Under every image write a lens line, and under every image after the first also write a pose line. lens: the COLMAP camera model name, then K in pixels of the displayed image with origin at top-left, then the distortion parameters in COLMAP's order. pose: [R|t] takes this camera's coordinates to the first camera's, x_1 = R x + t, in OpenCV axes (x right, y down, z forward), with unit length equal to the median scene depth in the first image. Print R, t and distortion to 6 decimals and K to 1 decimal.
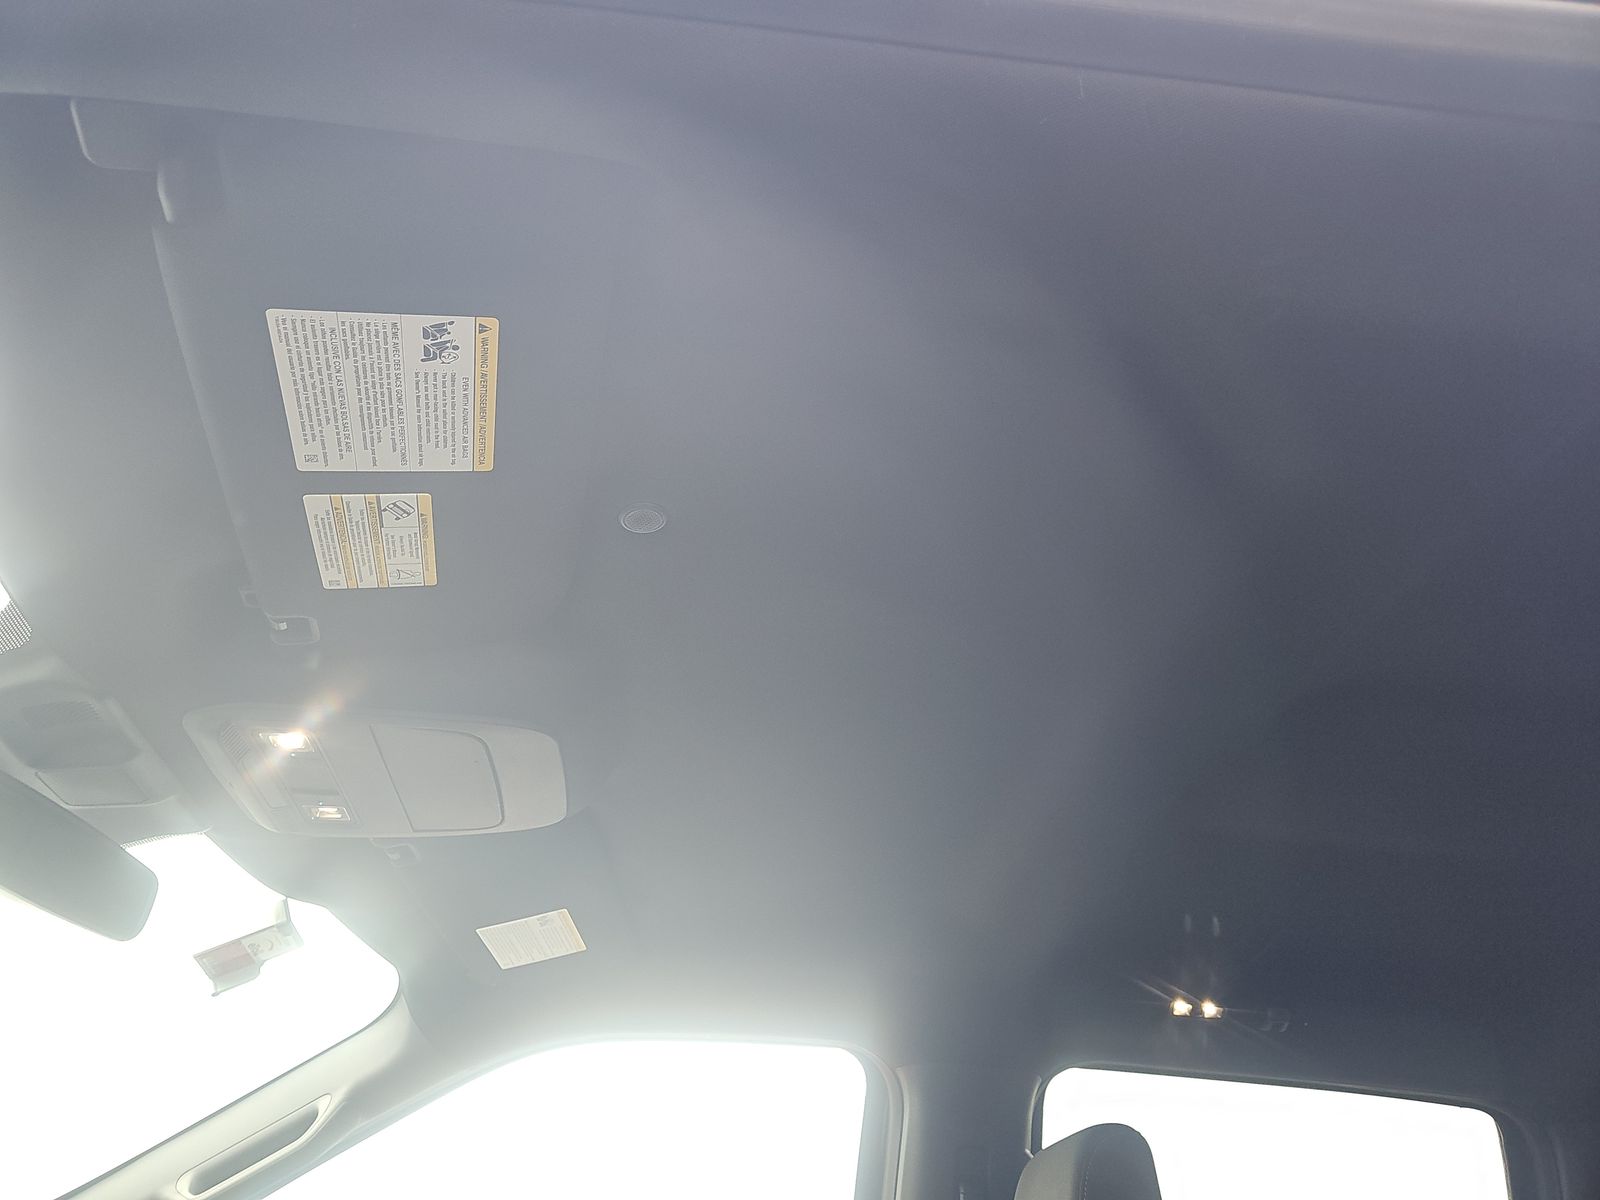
lens RADIAL K [[1066.2, 0, 800.0], [0, 1066.2, 600.0], [0, 0, 1]] dist [0.022933, -0.040479]
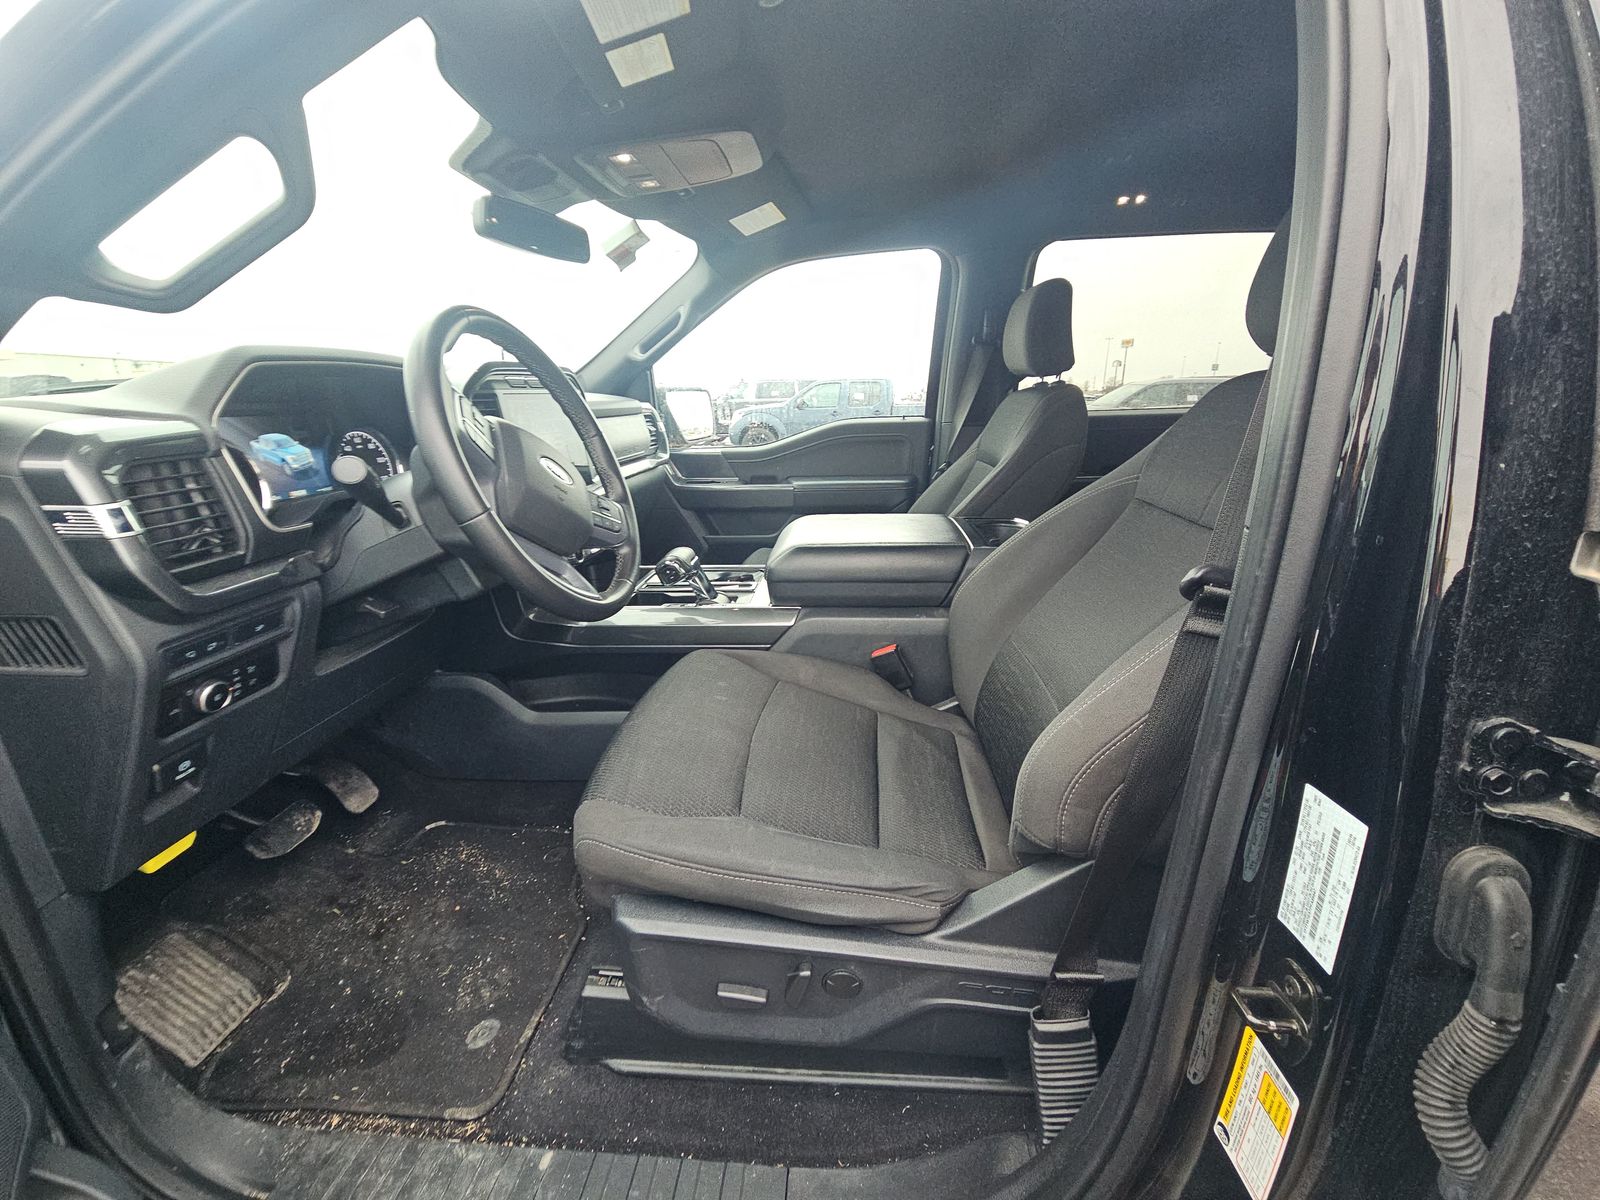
lens RADIAL K [[644.5, 0, 800.0], [0, 644.5, 600.0], [0, 0, 1]] dist [-0.008949, 0.000176]
pose [[0.977688, -0.018535, -0.209245, 0.060745], [0.179494, 0.591183, 0.786311, -0.191082], [0.109128, -0.806324, 0.581319, -0.243305]]
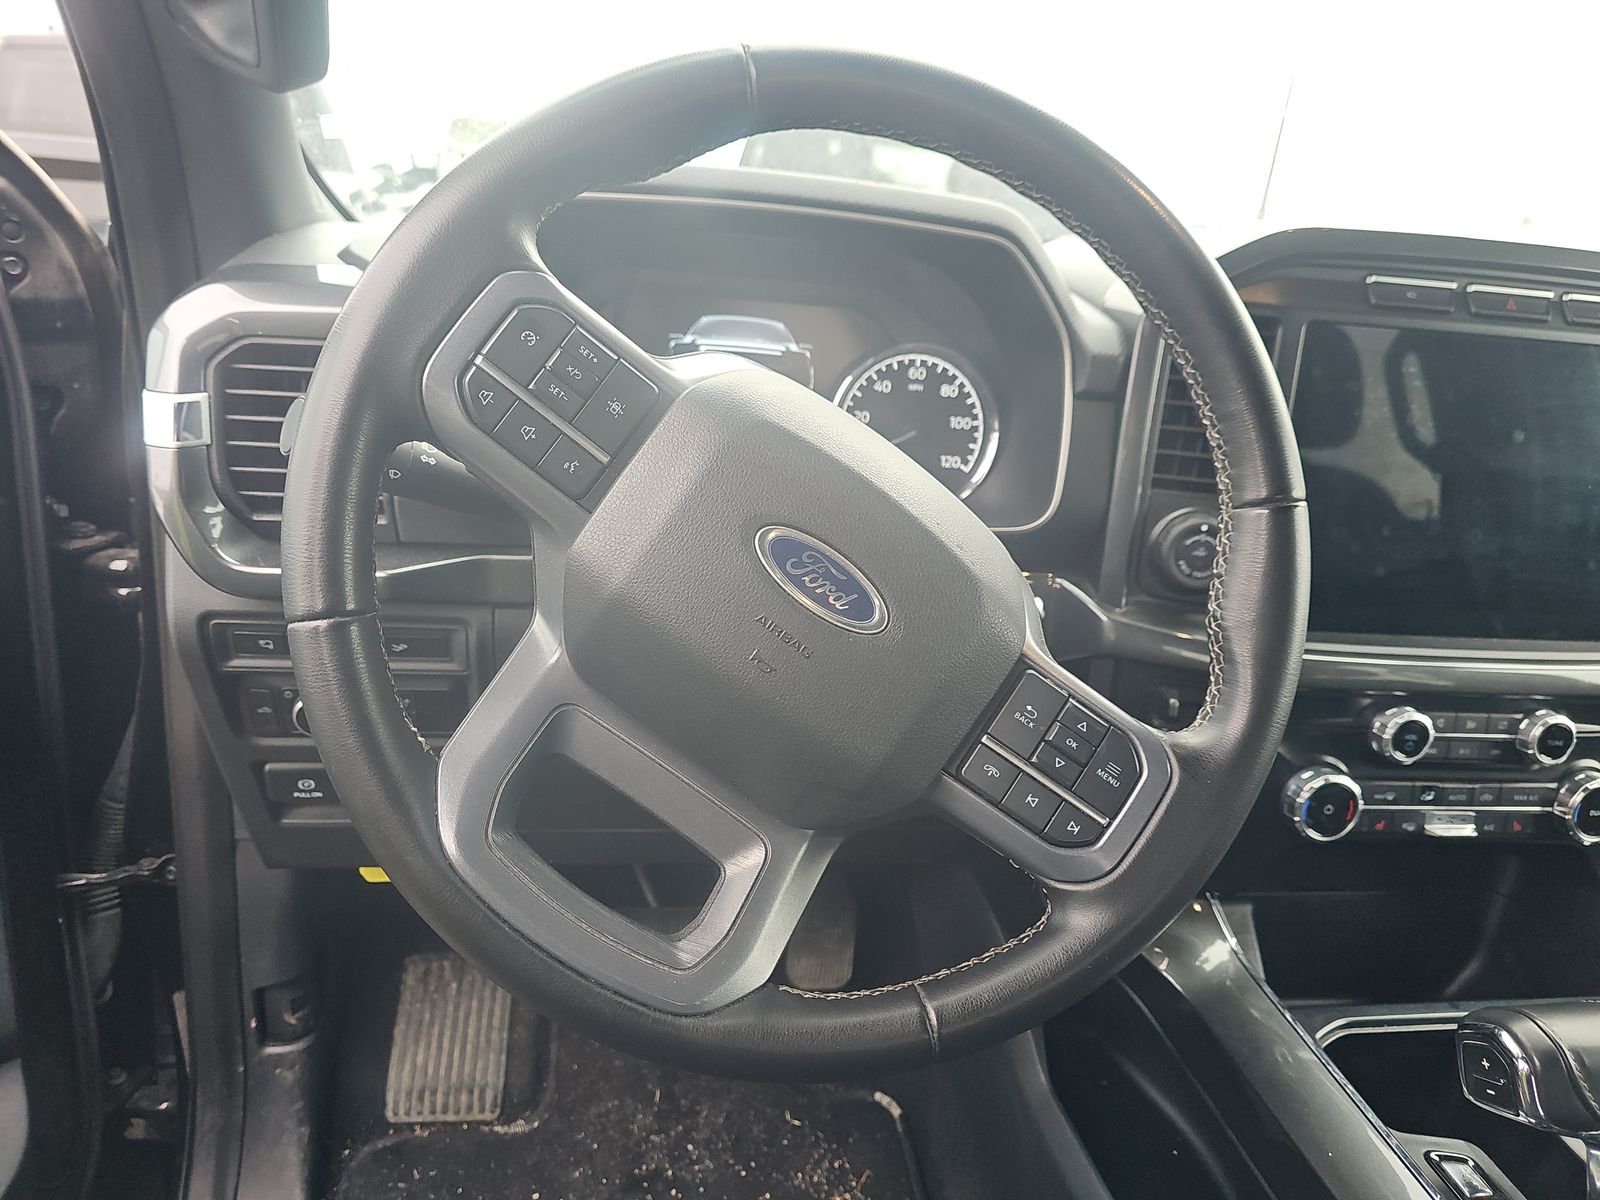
lens RADIAL K [[1066.2, 0, 800.0], [0, 1066.2, 600.0], [0, 0, 1]] dist [0.022933, -0.040479]
pose [[0.038966, 0.274847, -0.960698, 0.000065], [0.522251, 0.814063, 0.254079, 0.124142], [0.851901, -0.511626, -0.111818, 0.250182]]
